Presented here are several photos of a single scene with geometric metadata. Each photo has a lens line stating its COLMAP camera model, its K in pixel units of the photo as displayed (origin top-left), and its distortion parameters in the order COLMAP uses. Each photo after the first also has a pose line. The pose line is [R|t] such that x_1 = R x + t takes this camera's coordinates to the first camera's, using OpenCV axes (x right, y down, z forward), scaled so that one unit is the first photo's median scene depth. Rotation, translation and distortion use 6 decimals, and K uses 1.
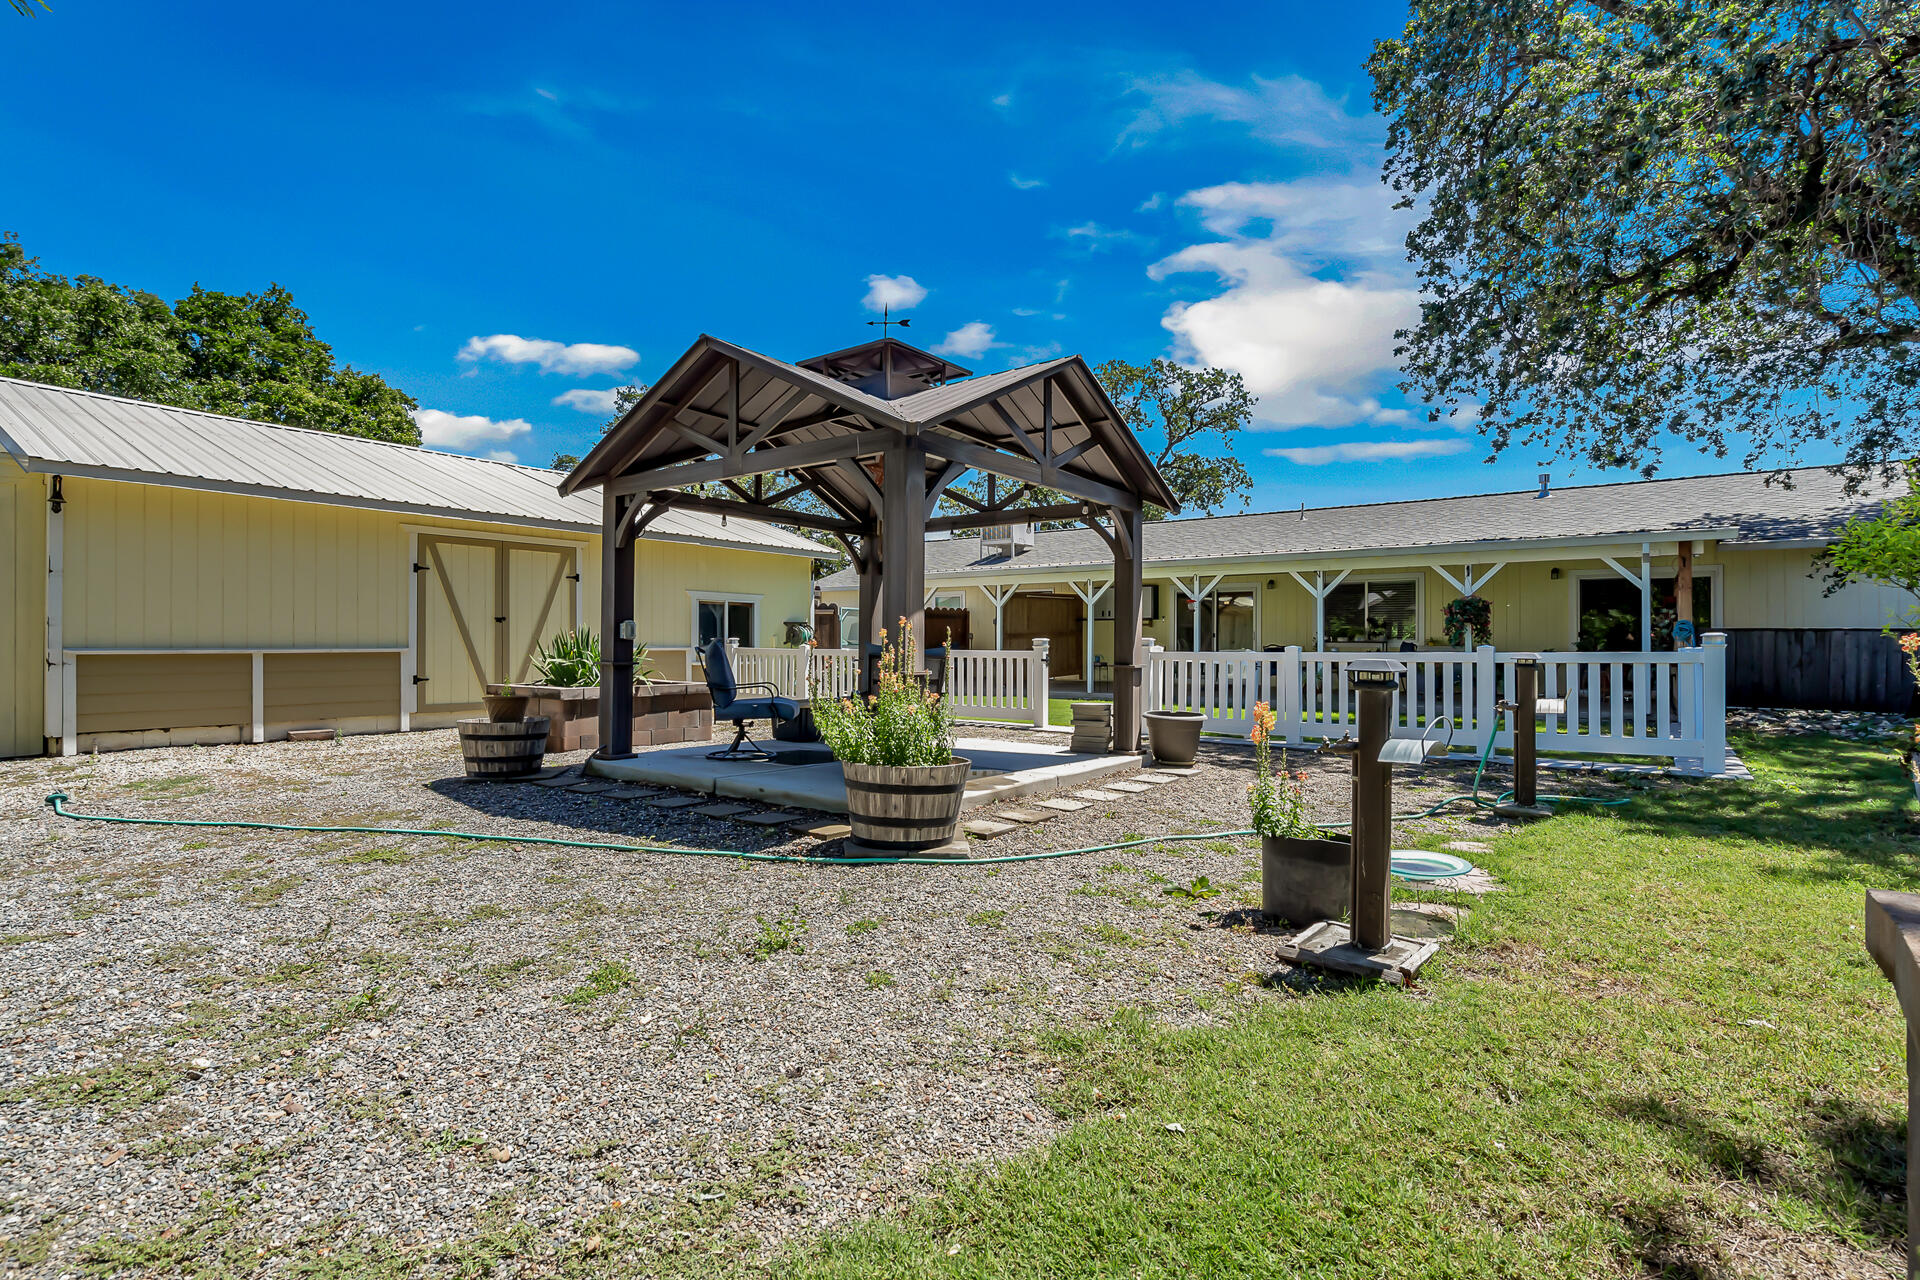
lens RADIAL K [[893.3, 0, 960.0], [0, 893.3, 640.0], [0, 0, 1]] dist [-0.000977, -0.000104]
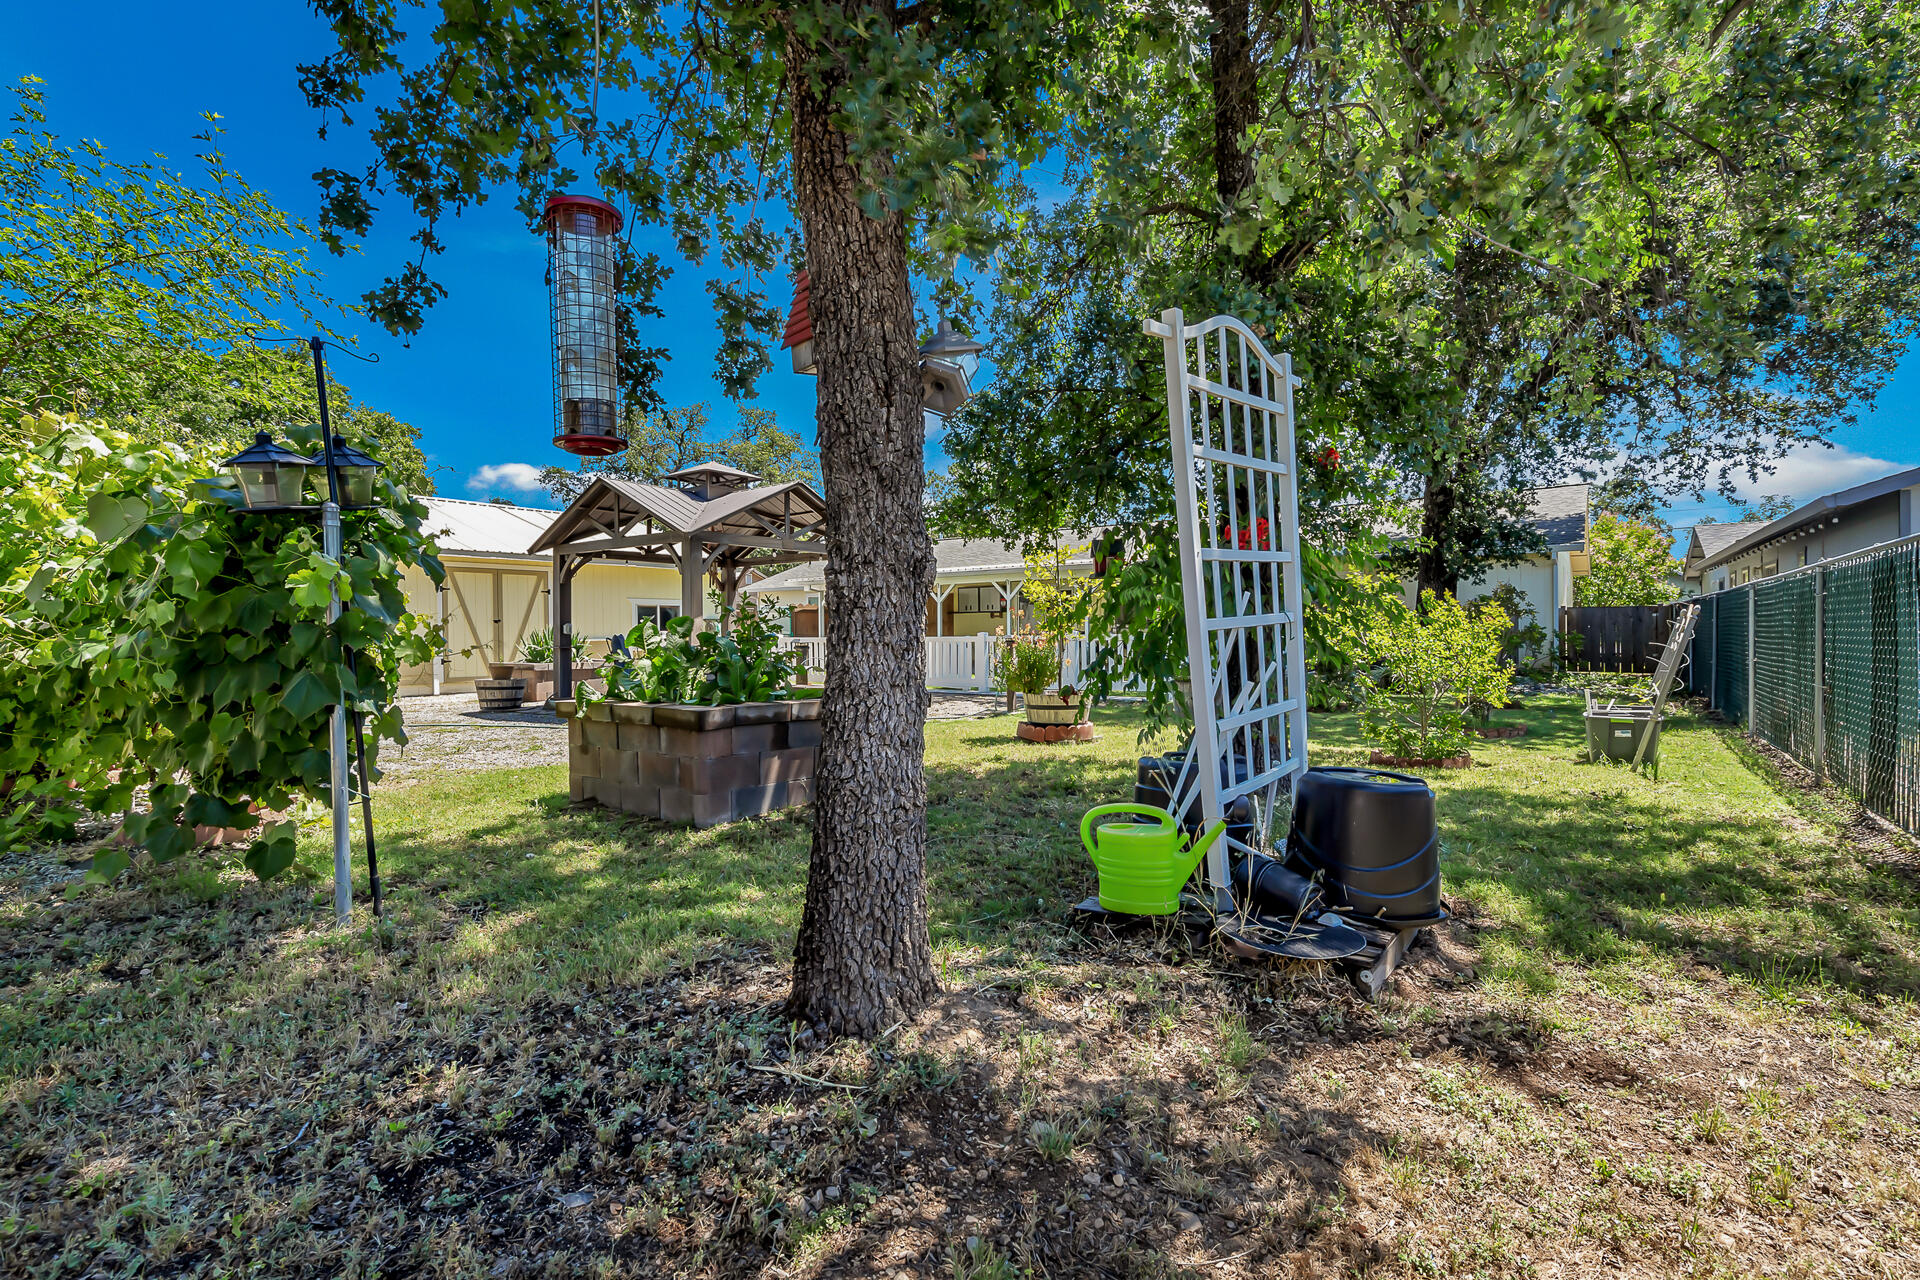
lens RADIAL K [[893.3, 0, 960.0], [0, 893.3, 640.0], [0, 0, 1]] dist [-0.000977, -0.000104]
pose [[0.999916, -0.012689, 0.002784, 0.279388], [0.012657, 0.999857, 0.011223, 0.001035], [-0.002926, -0.011187, 0.999933, -0.543518]]
